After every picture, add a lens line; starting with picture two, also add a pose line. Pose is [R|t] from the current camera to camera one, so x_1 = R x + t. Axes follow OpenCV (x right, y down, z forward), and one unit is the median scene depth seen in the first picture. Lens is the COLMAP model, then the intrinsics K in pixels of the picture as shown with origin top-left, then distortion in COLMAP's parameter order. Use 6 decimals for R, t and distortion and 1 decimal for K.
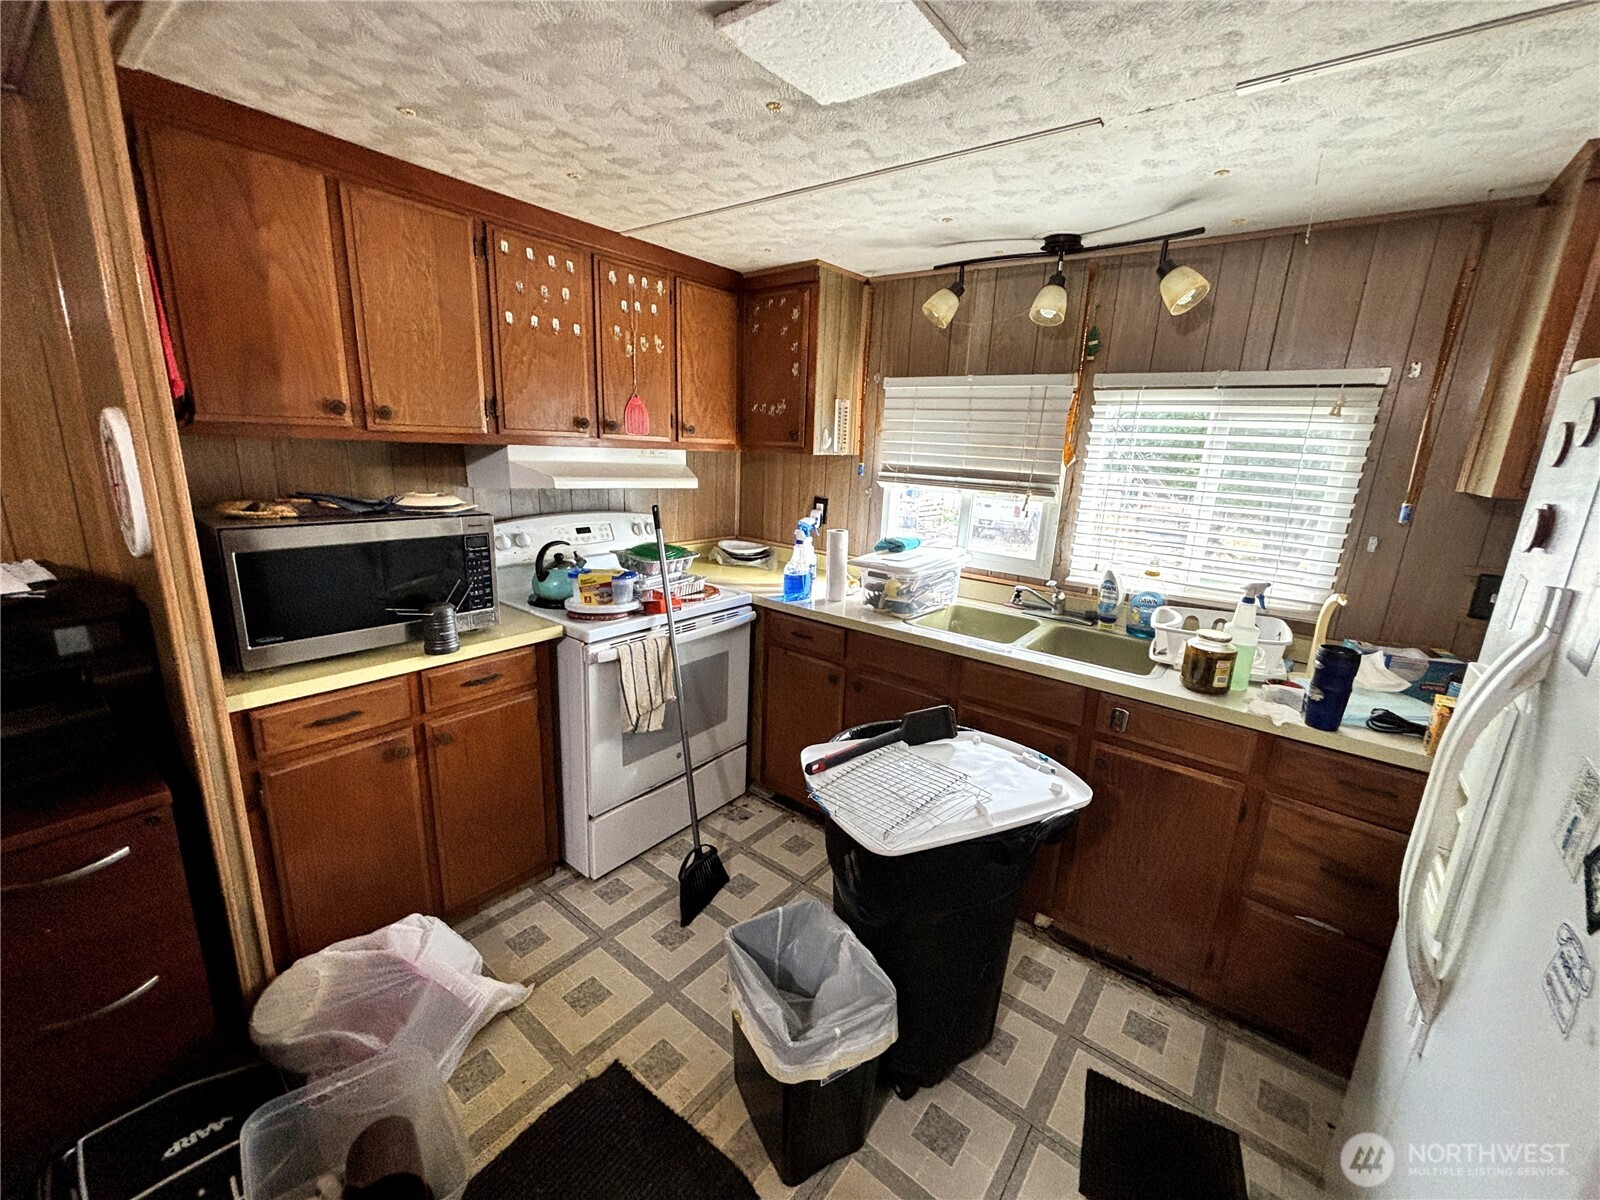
lens RADIAL K [[646.8, 0, 800.9], [0, 646.8, 594.4], [0, 0, 1]] dist [0.001449, 0.000920]
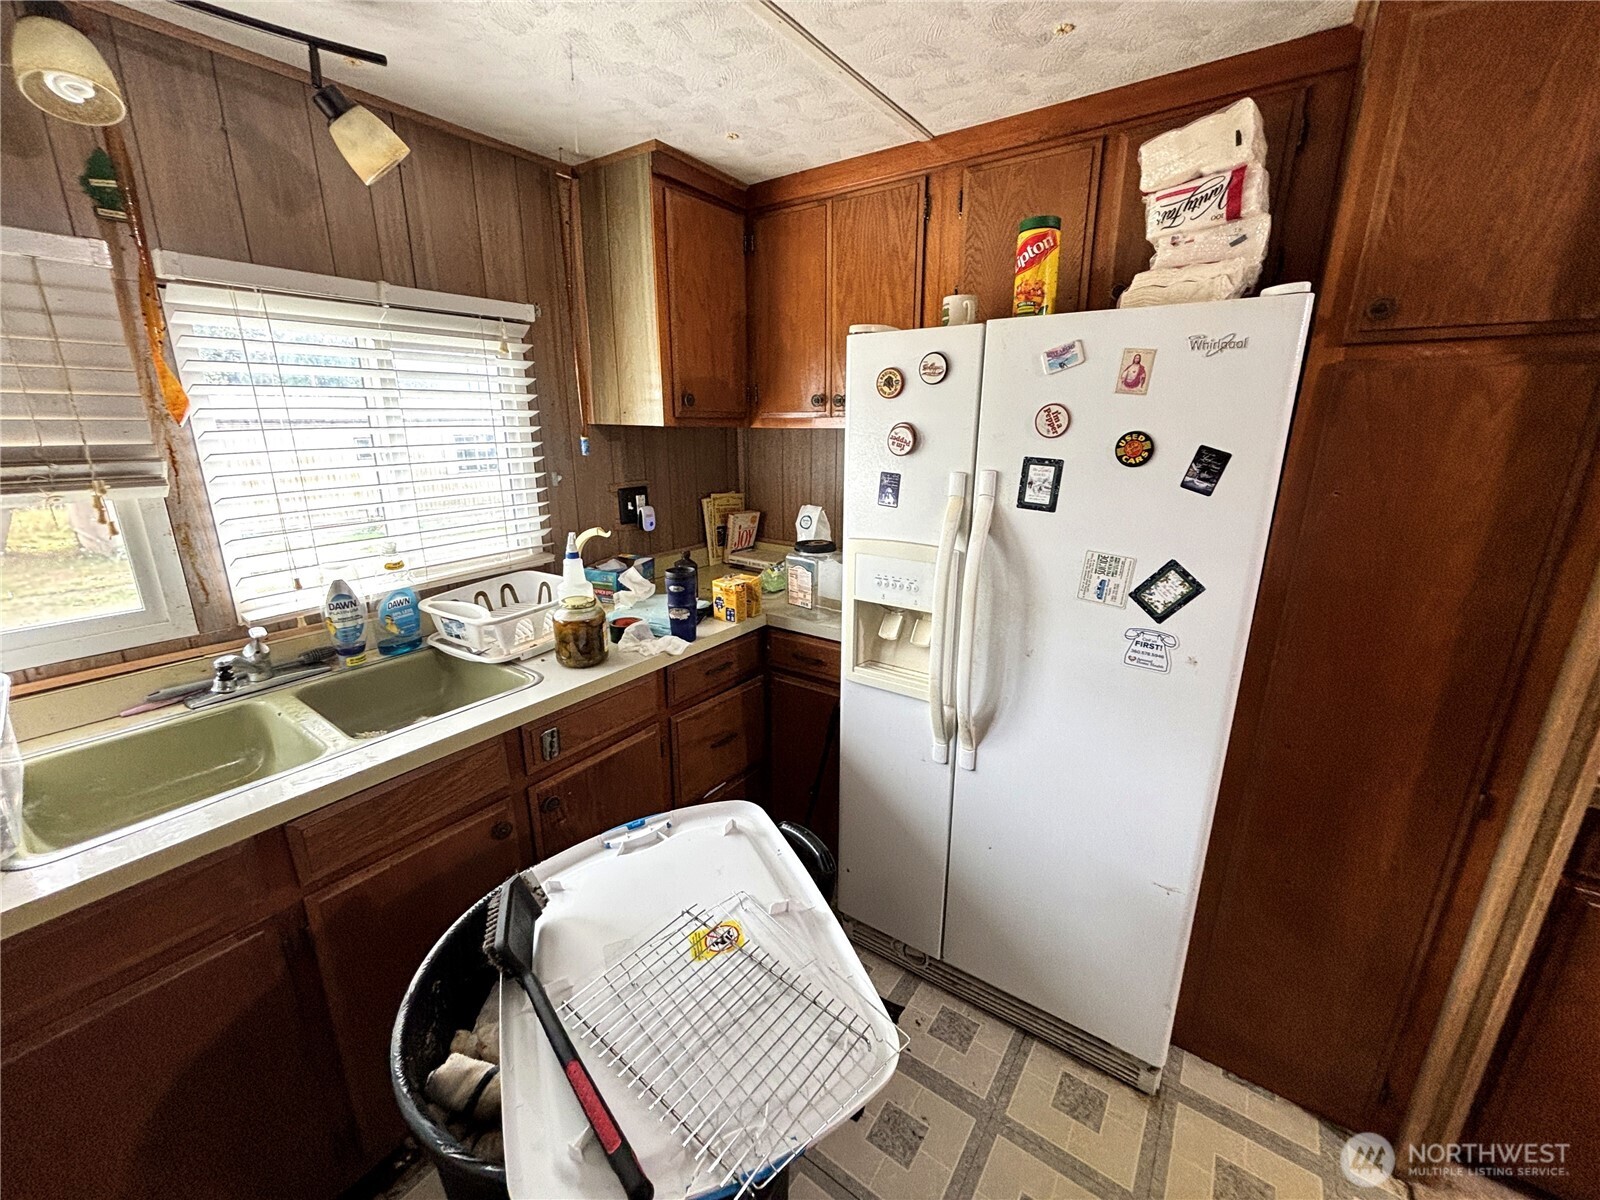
lens RADIAL K [[641.4, 0, 800.0], [0, 641.4, 600.0], [0, 0, 1]] dist [-0.009646, 0.000047]
pose [[-0.043049, -0.317791, 0.947183, -0.181328], [0.227075, 0.920137, 0.319037, -0.130660], [-0.972925, 0.228816, 0.032551, 0.582098]]
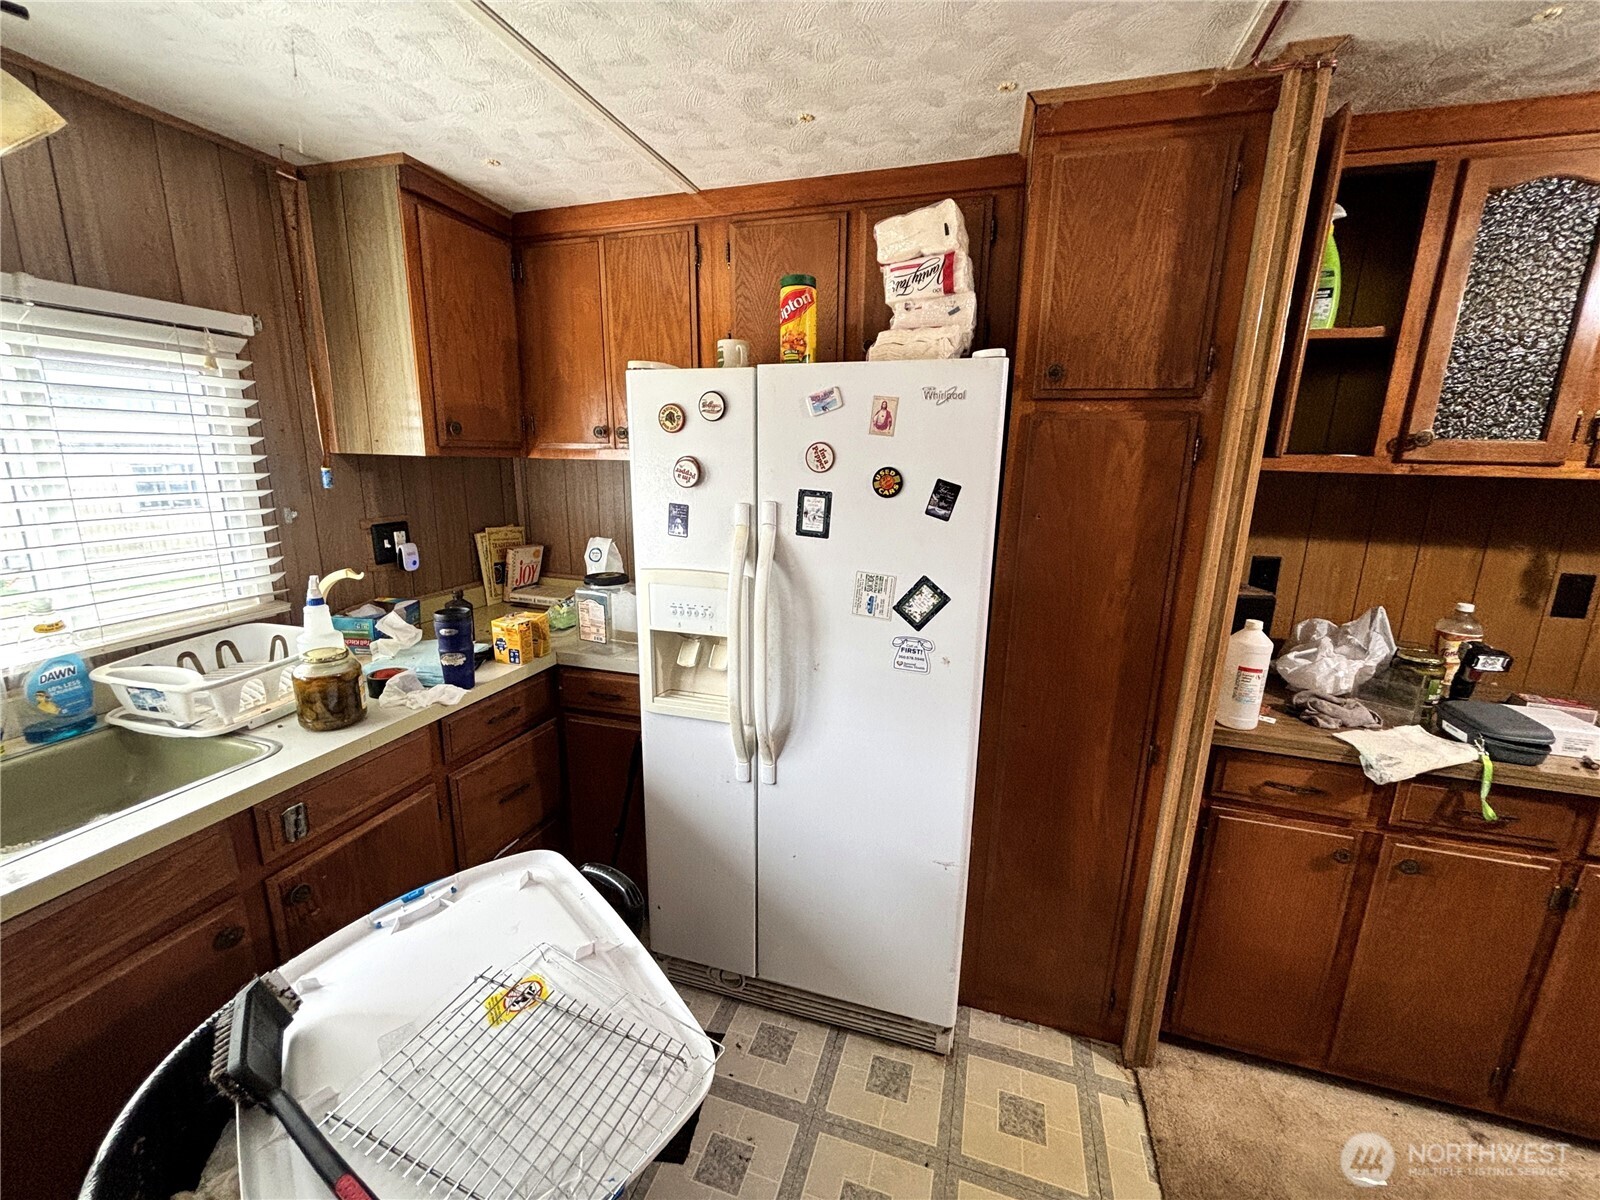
lens RADIAL K [[645.6, 0, 800.2], [0, 645.6, 594.2], [0, 0, 1]] dist [-0.001047, 0.000334]
pose [[-0.349170, -0.254880, 0.901730, -0.211134], [0.183648, 0.925023, 0.332576, -0.135934], [-0.918887, 0.281726, -0.276182, 0.578477]]
